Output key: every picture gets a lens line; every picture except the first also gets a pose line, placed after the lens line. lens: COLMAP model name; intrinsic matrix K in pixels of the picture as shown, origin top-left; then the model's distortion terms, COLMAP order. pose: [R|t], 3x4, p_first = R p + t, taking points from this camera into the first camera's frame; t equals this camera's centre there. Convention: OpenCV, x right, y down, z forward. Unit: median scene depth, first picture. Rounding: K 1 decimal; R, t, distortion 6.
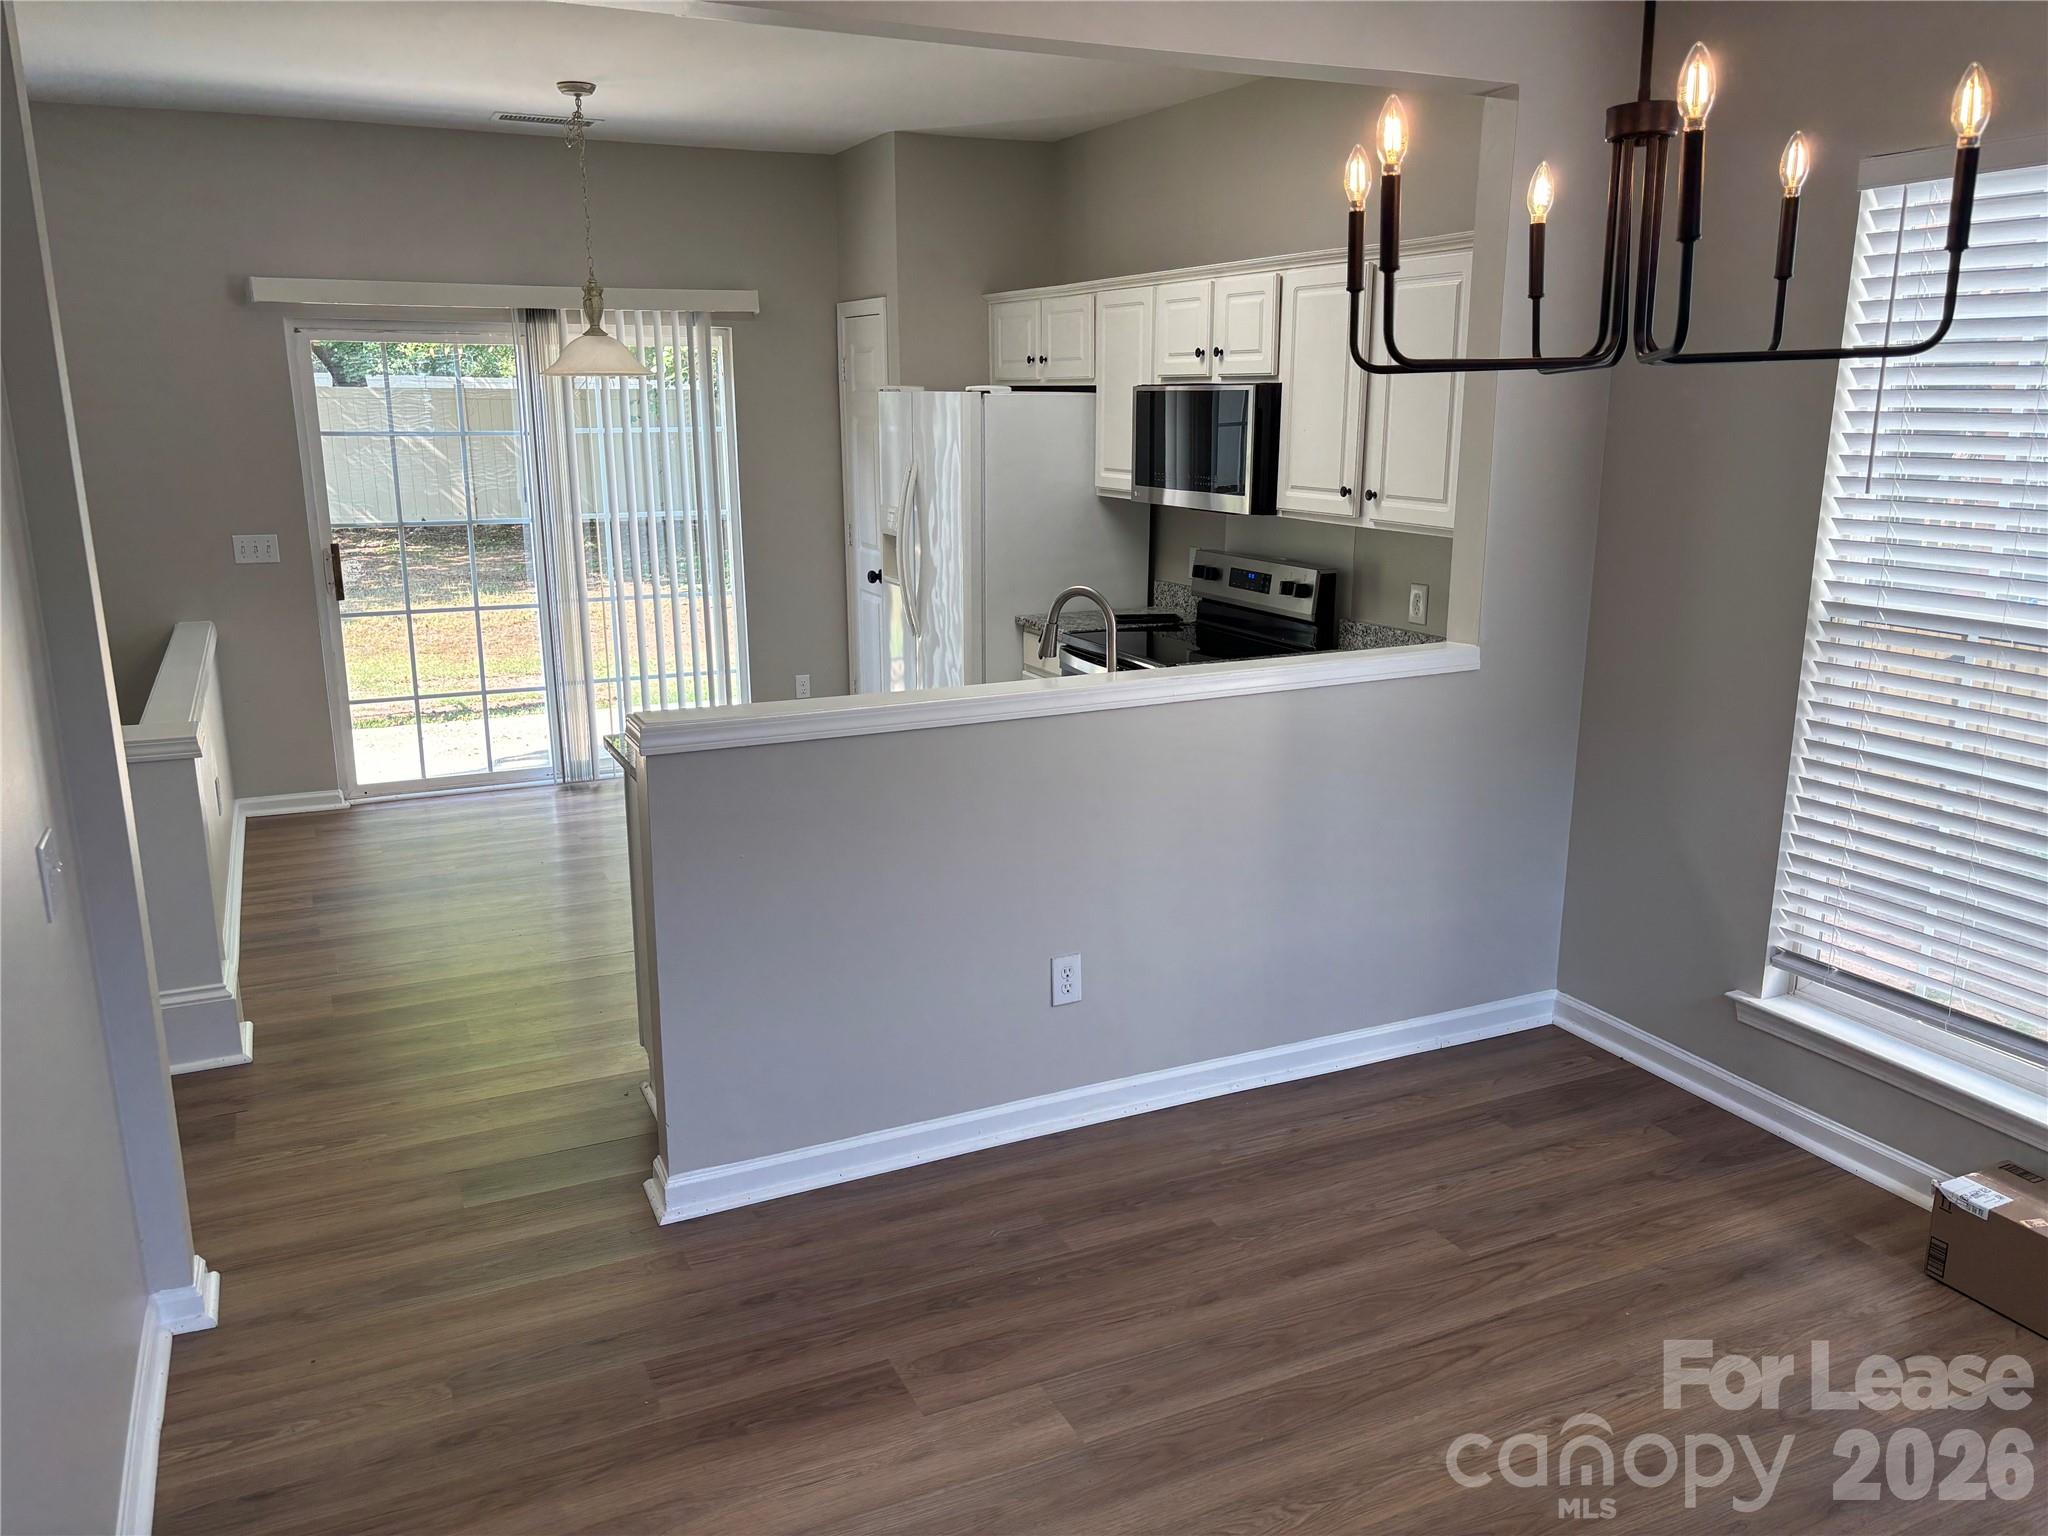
lens RADIAL K [[1552.3, 0, 1029.3], [0, 1552.3, 783.8], [0, 0, 1]] dist [0.052188, -0.083625]
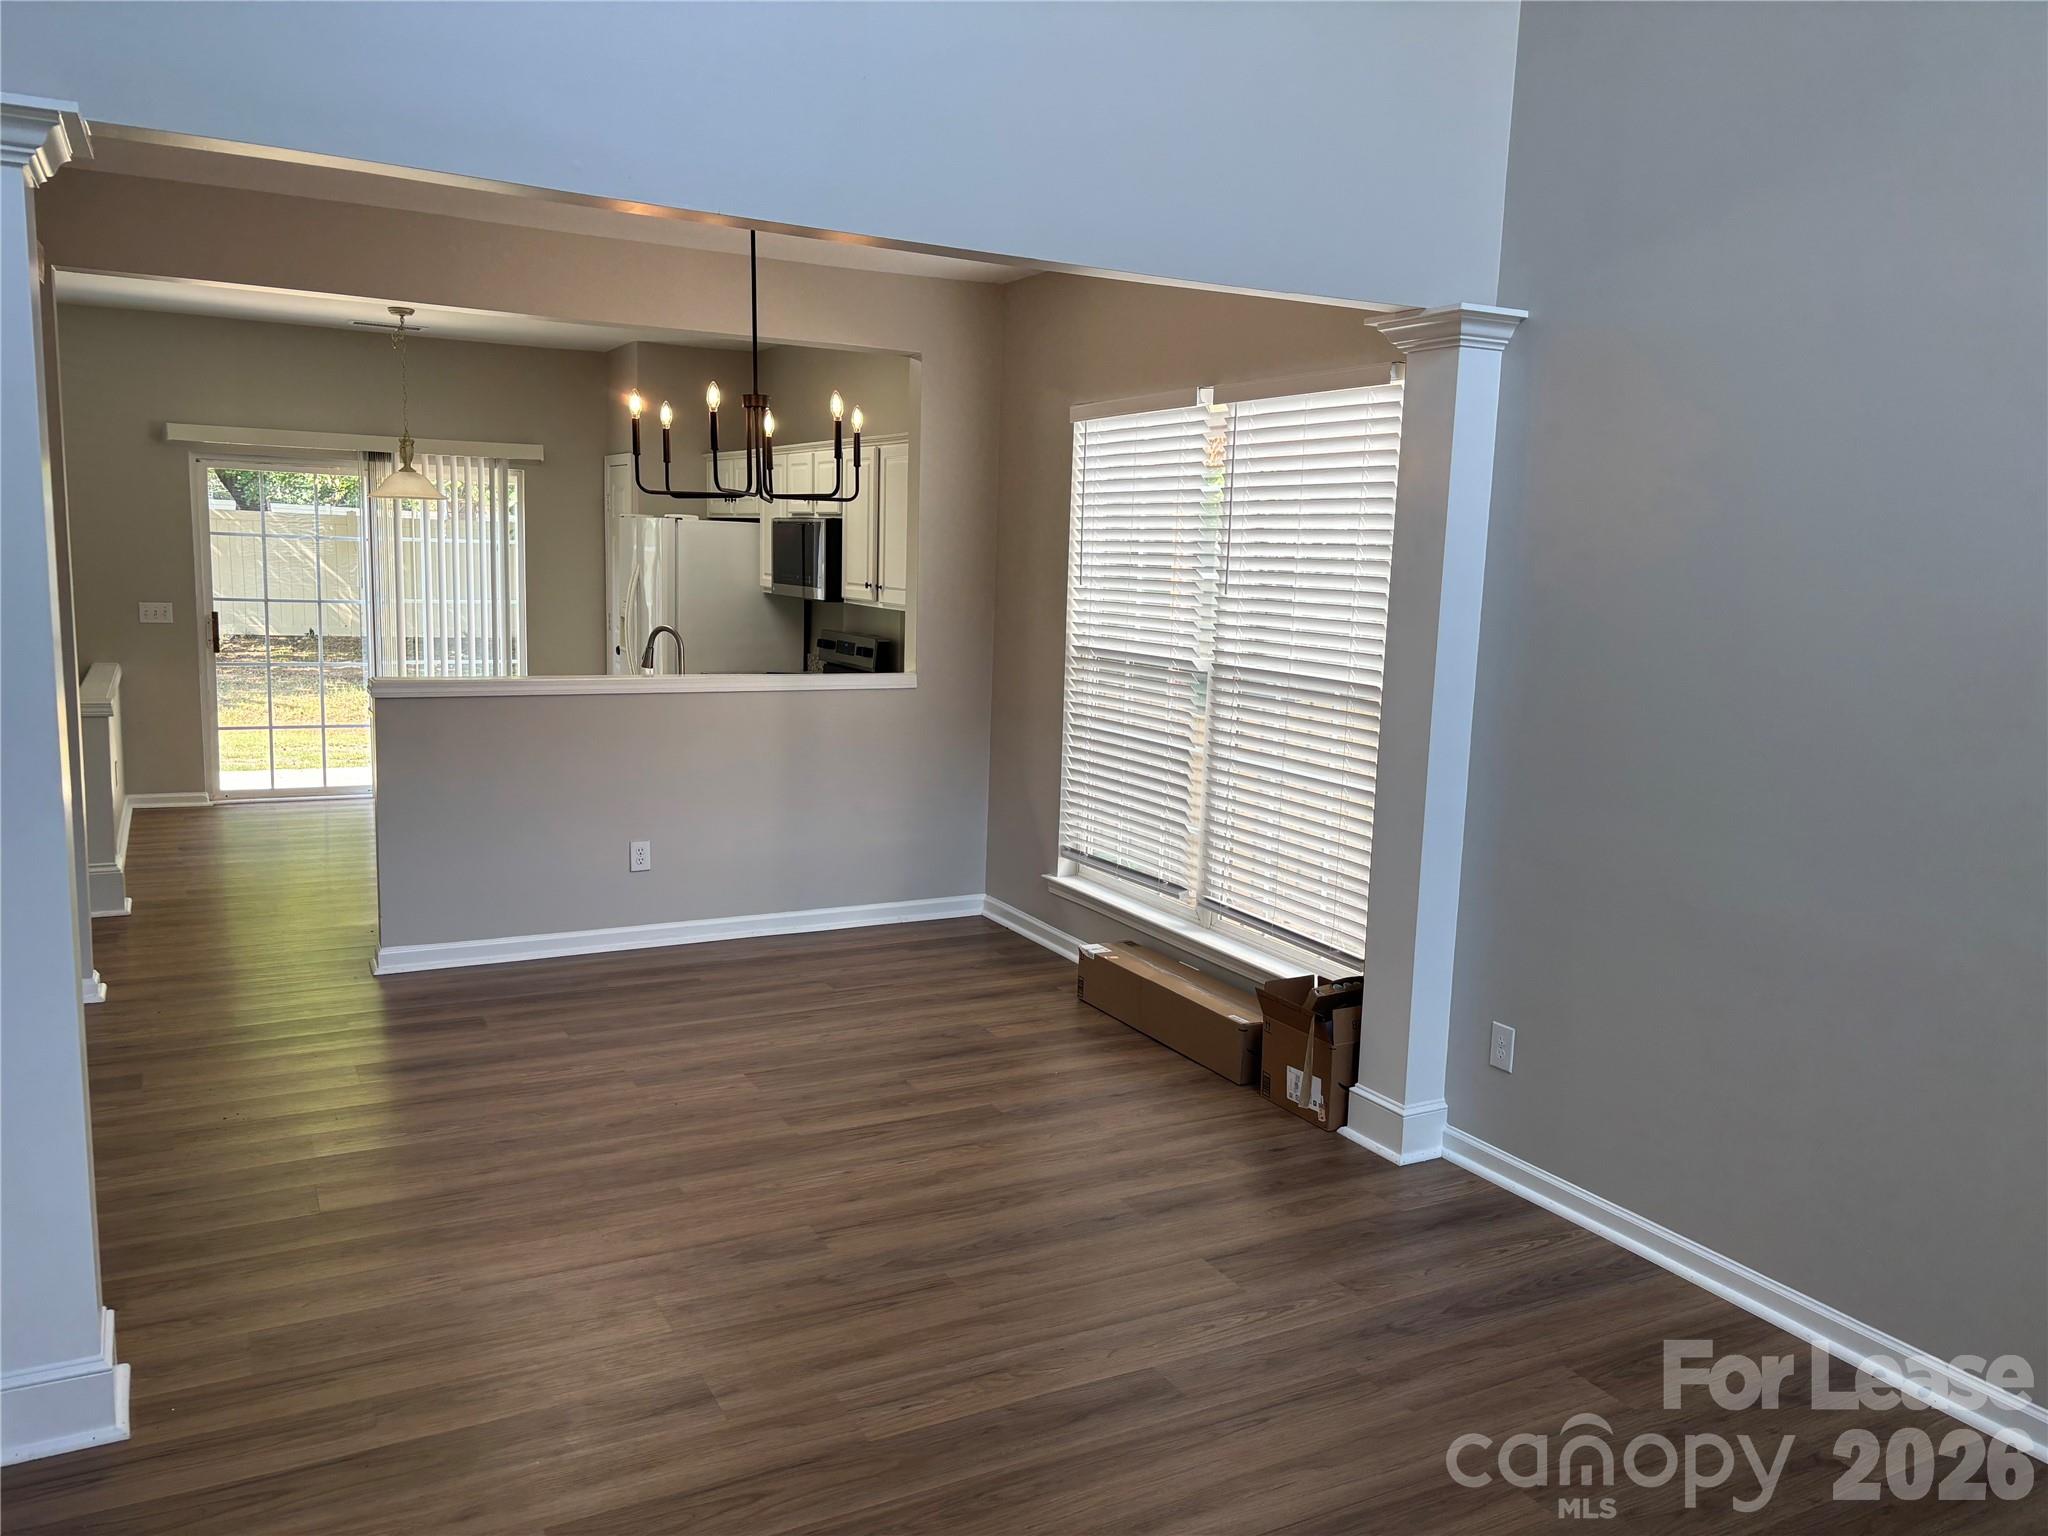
lens RADIAL K [[1540.6, 0, 1094.8], [0, 1540.6, 787.4], [0, 0, 1]] dist [0.002655, -0.033926]
pose [[0.995140, 0.022940, 0.095760, 0.253825], [-0.014065, 0.995628, -0.092345, 0.143939], [-0.097459, 0.090549, 0.991112, -0.508727]]
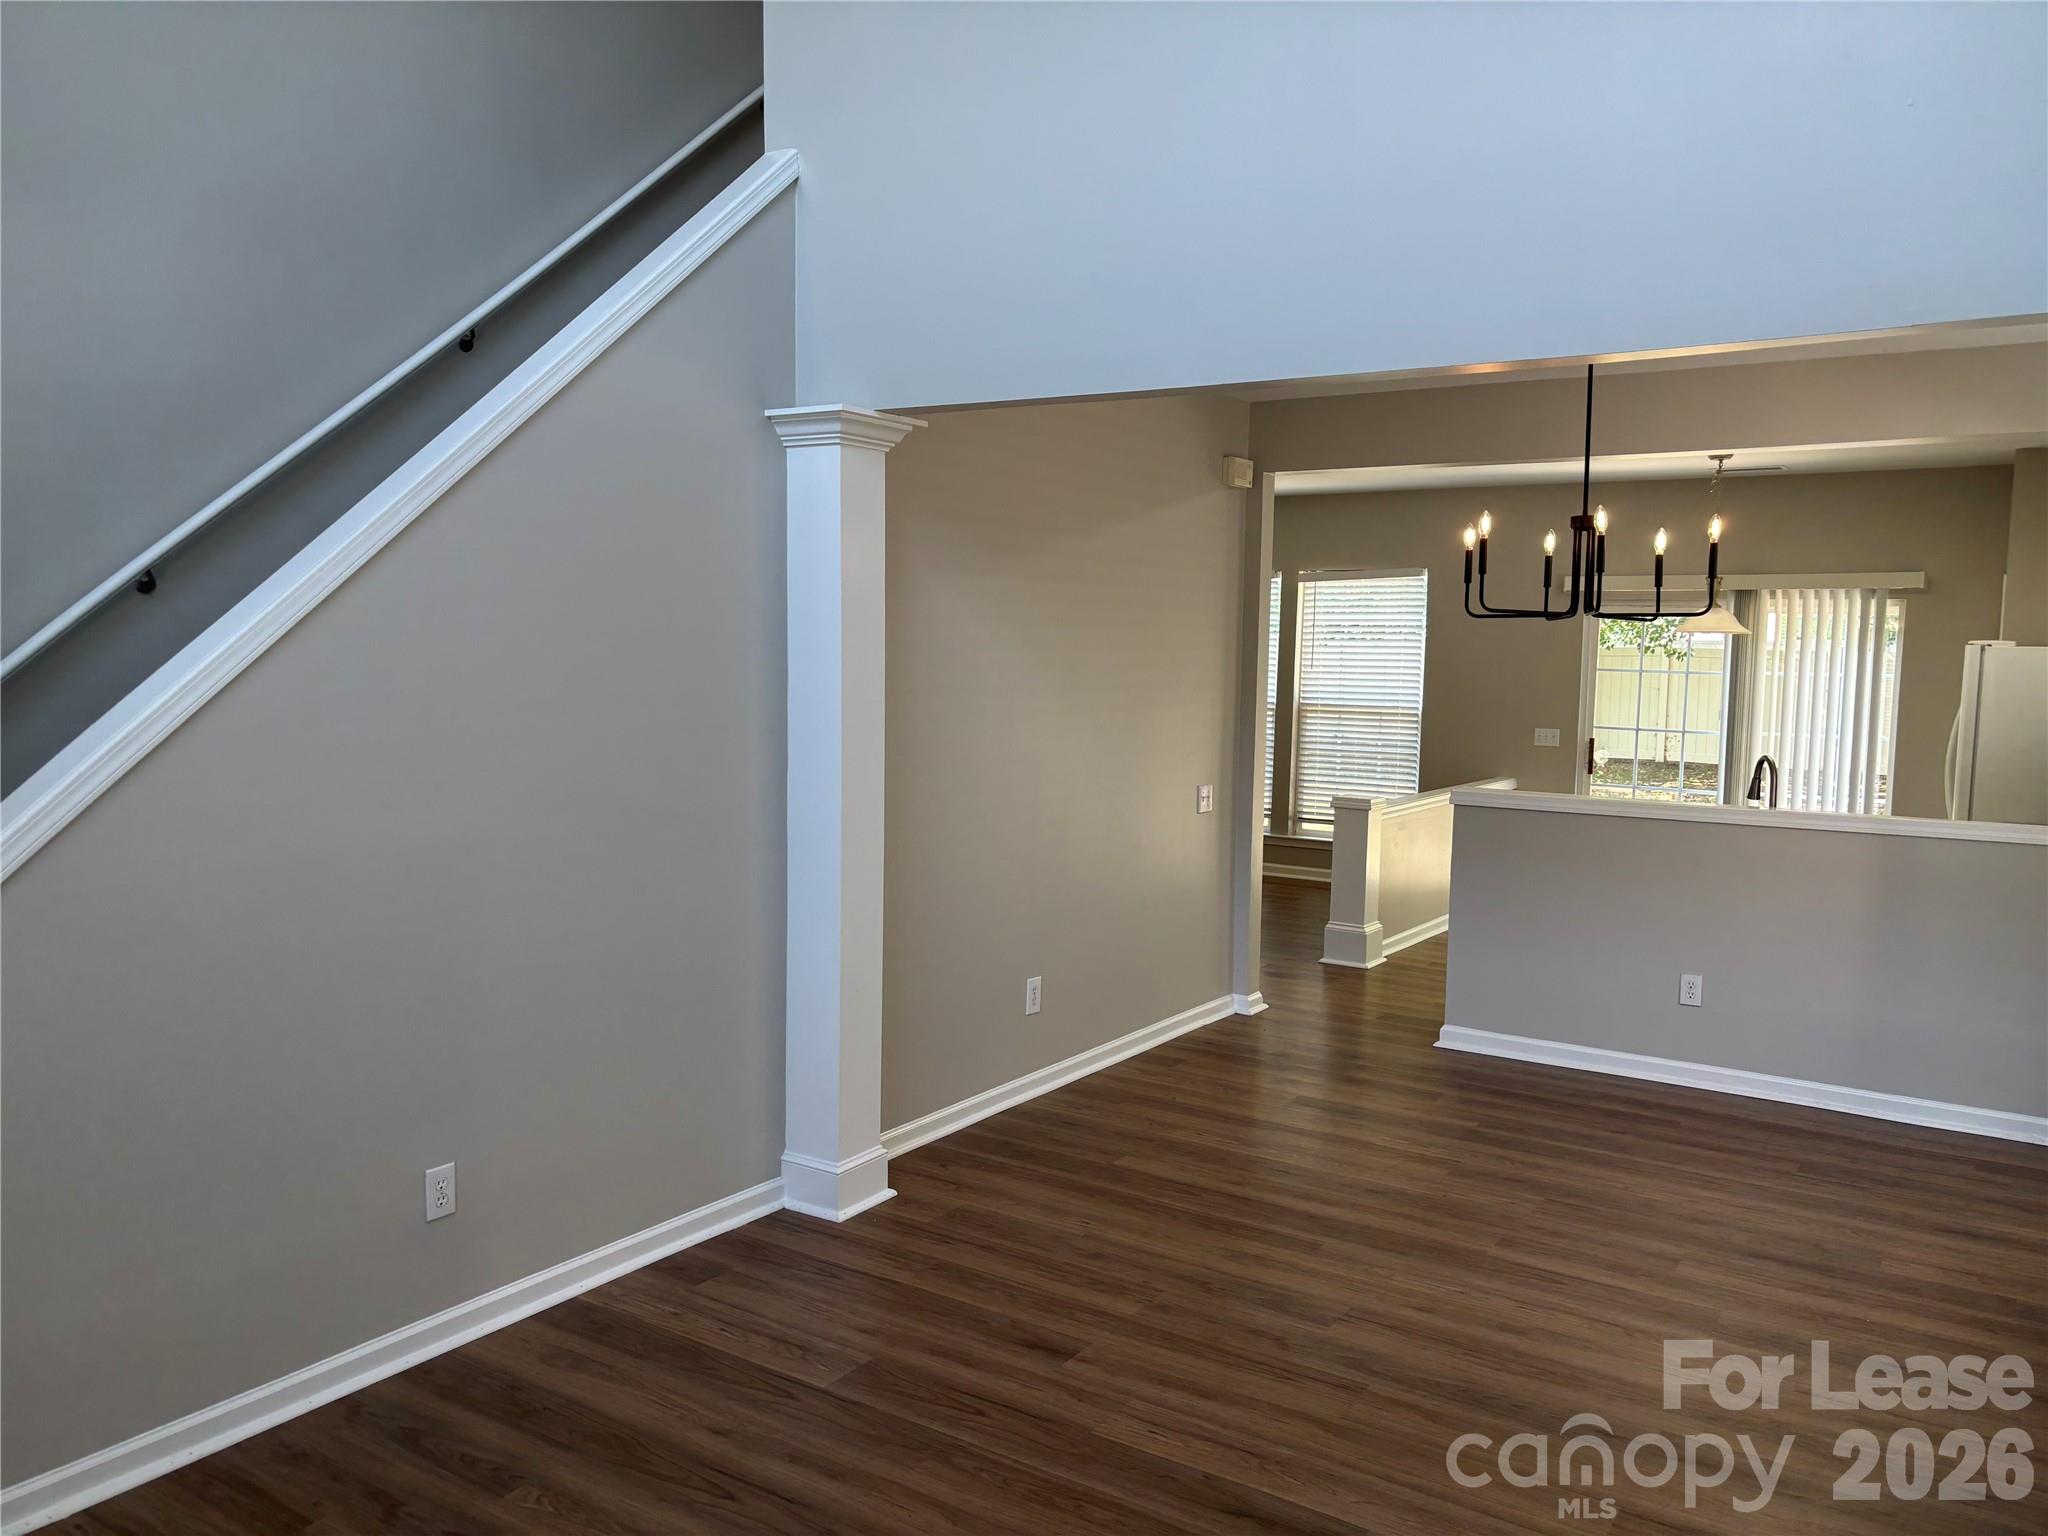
lens RADIAL K [[1567.0, 0, 1024.0], [0, 1567.0, 768.0], [0, 0, 1]] dist [-0.009078, 0.052341]
pose [[0.512715, 0.077694, -0.855036, 0.756635], [-0.227485, 0.972596, -0.048033, 0.099597], [0.827873, 0.219135, 0.516339, -0.340211]]
